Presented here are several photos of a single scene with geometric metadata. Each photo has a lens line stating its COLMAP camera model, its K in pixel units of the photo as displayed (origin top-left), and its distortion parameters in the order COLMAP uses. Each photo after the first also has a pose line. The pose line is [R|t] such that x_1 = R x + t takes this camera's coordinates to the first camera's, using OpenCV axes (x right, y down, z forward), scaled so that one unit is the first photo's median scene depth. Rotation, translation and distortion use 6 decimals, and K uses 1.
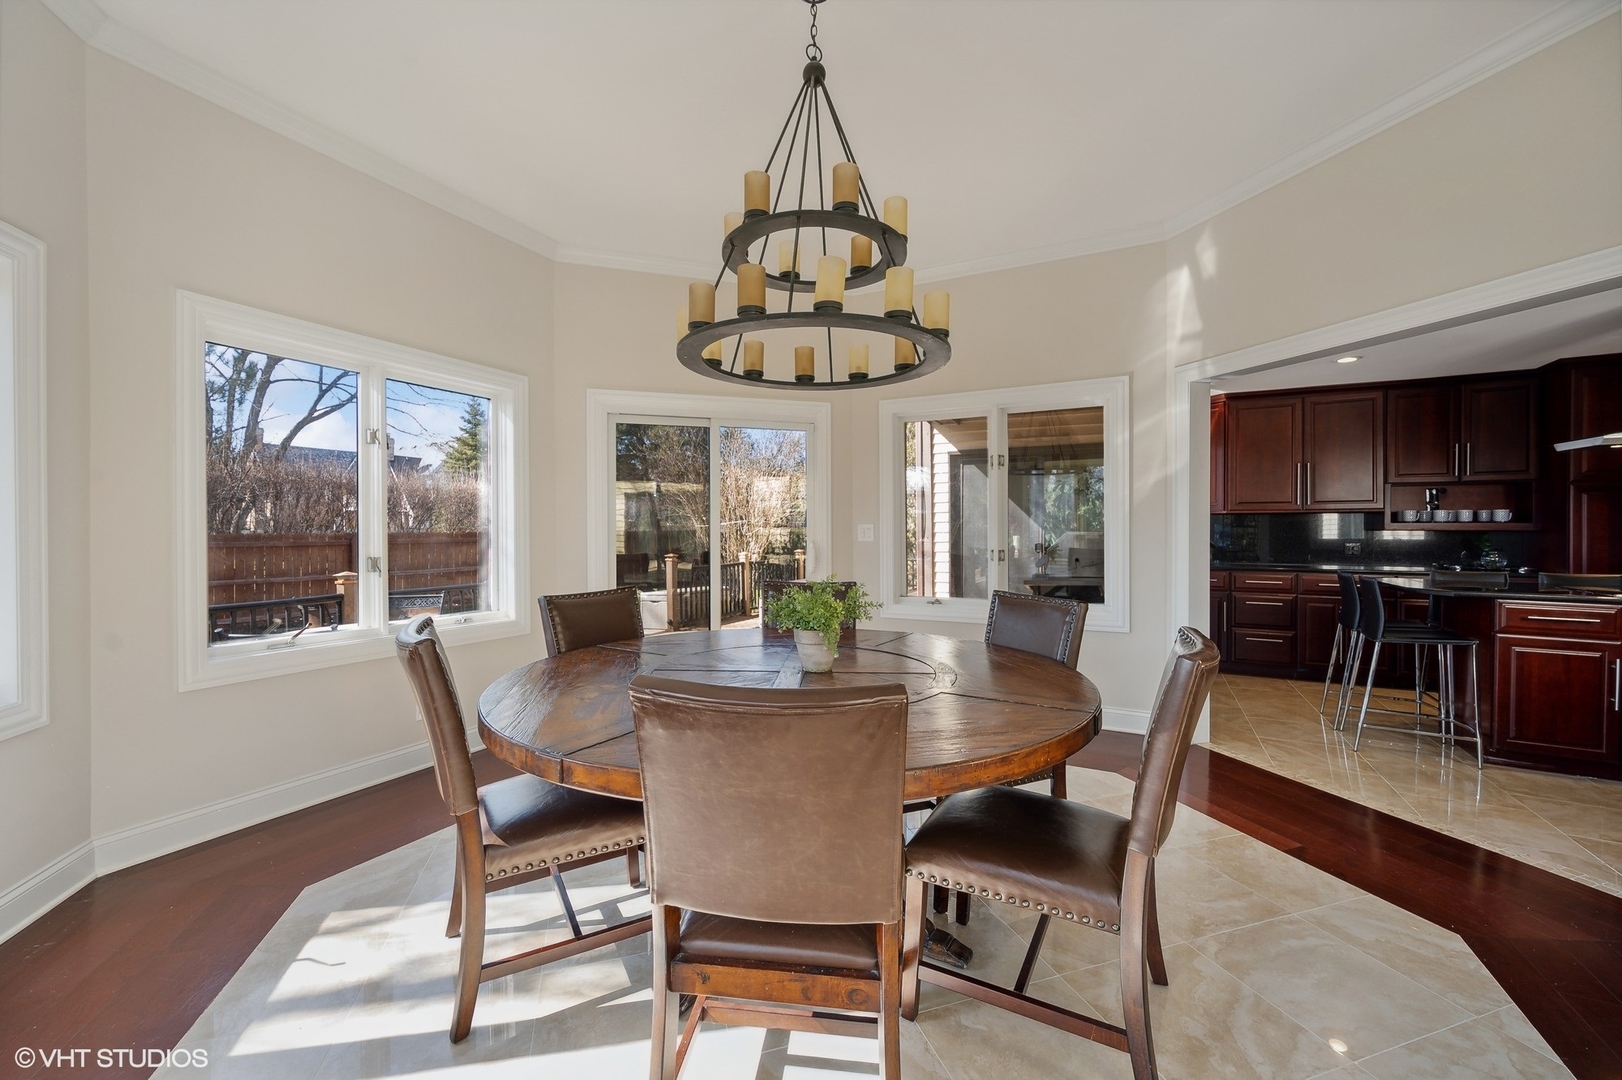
lens RADIAL K [[644.2, 0, 800.3], [0, 644.2, 536.8], [0, 0, 1]] dist [-0.000930, -0.000027]
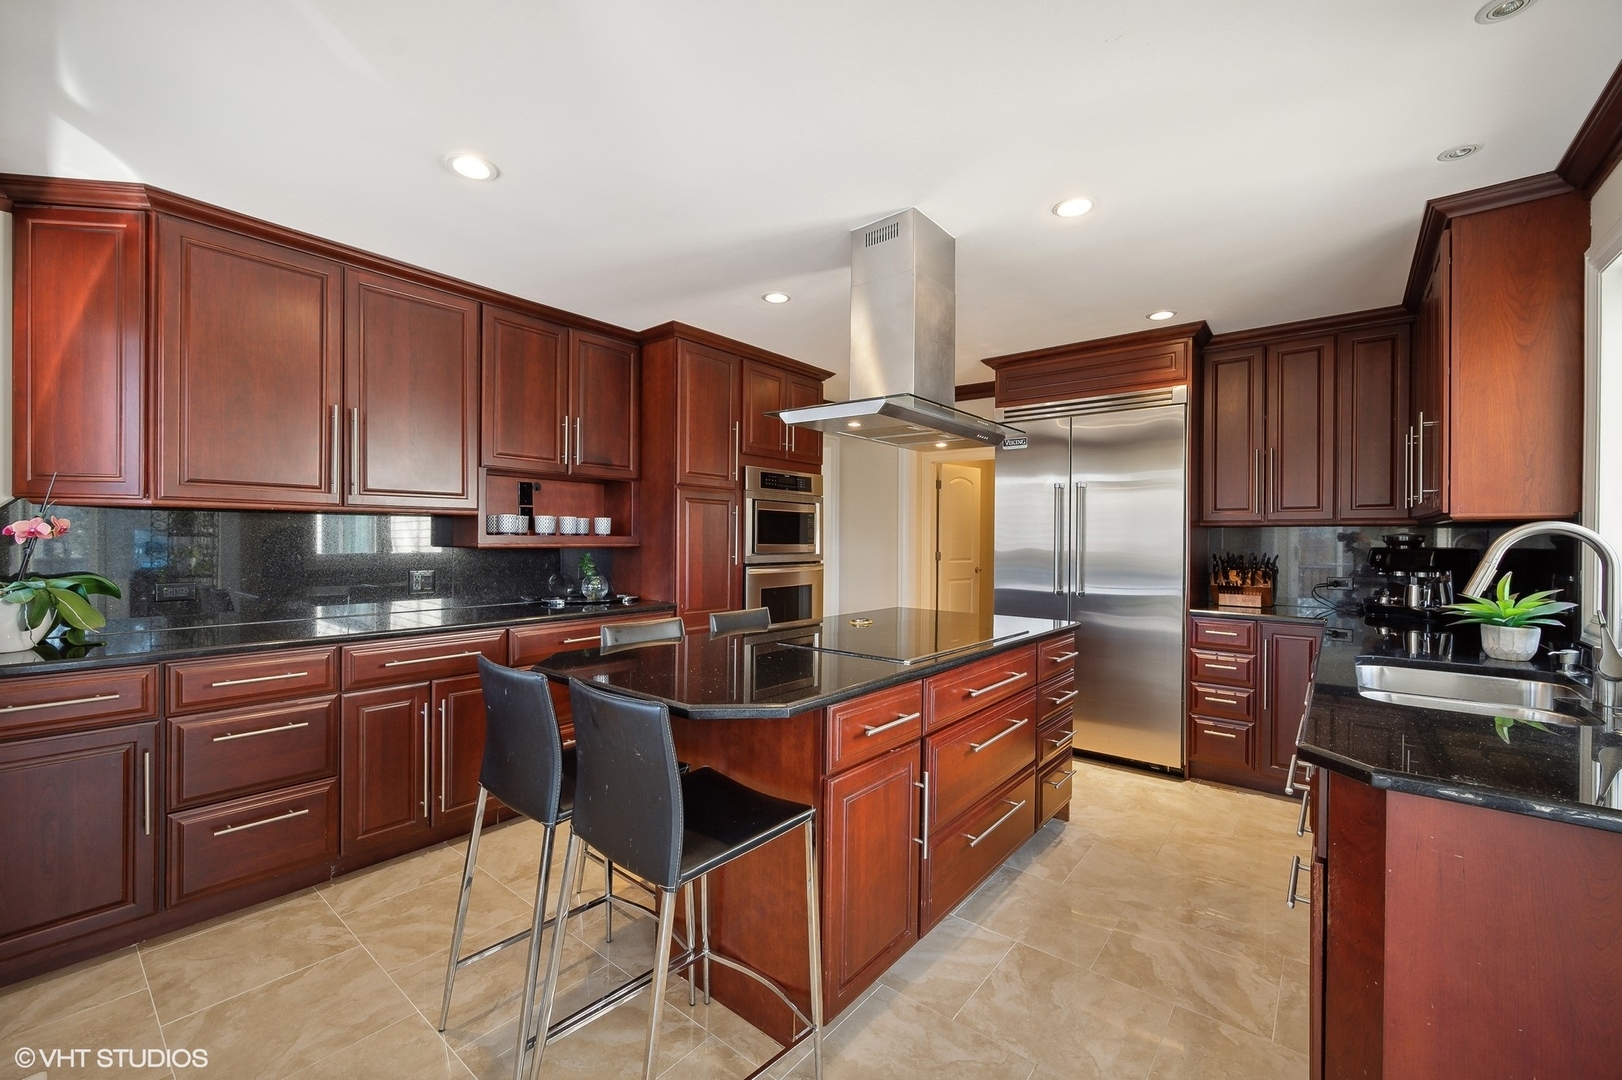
lens RADIAL K [[644.2, 0, 800.3], [0, 644.2, 536.8], [0, 0, 1]] dist [-0.000930, -0.000027]
pose [[0.203203, 0.001496, 0.979136, 0.404599], [0.007361, 0.999968, -0.003056, -0.015943], [-0.979109, 0.007829, 0.203185, 0.603492]]
